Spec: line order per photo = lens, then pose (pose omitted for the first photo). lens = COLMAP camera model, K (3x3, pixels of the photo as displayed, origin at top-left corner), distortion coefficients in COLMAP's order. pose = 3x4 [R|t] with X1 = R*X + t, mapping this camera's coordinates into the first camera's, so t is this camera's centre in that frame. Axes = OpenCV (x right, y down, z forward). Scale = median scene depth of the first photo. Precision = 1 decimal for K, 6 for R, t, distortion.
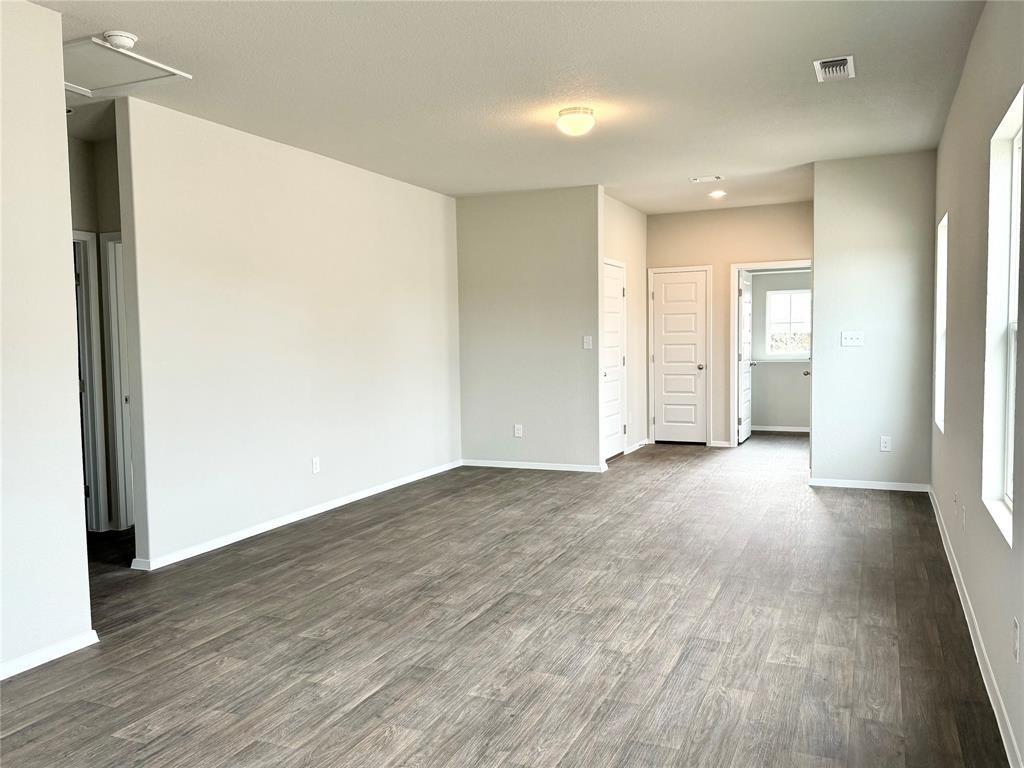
lens RADIAL K [[797.4, 0, 512.0], [0, 797.4, 384.0], [0, 0, 1]] dist [0.025003, -0.000520]
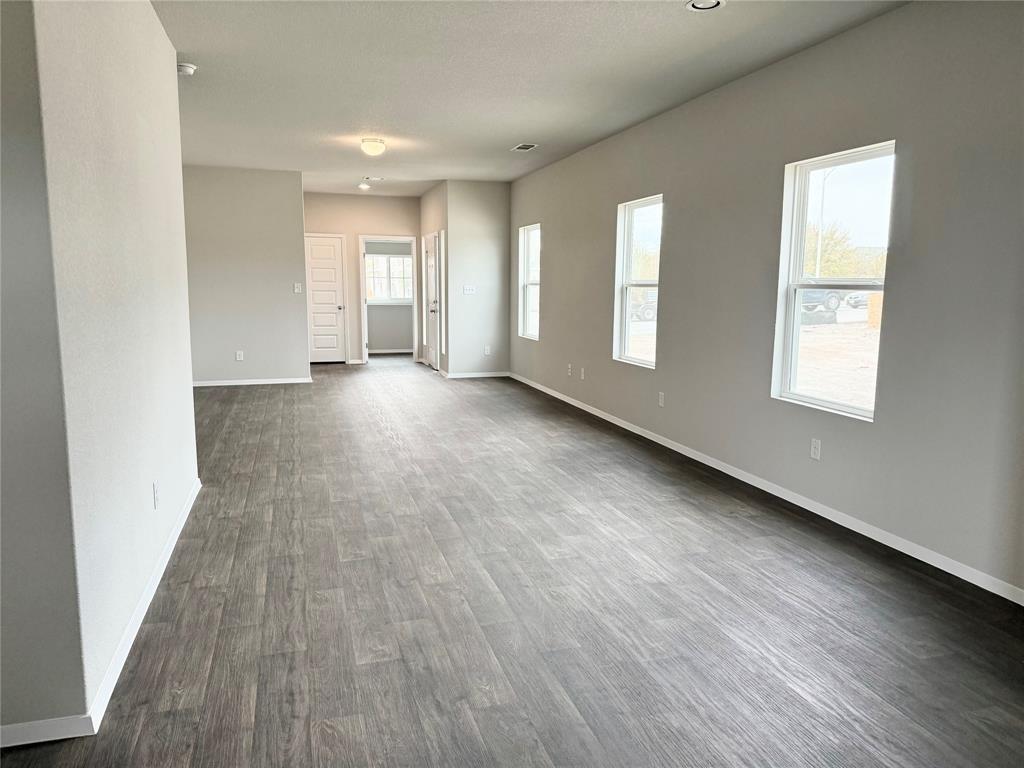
lens RADIAL K [[712.8, 0, 512.0], [0, 712.8, 384.0], [0, 0, 1]] dist [0.129520, -0.160967]
pose [[0.750530, -0.068670, 0.657259, -0.423758], [0.017642, 0.996314, 0.083948, 0.013250], [-0.660601, -0.051410, 0.748975, -0.168918]]
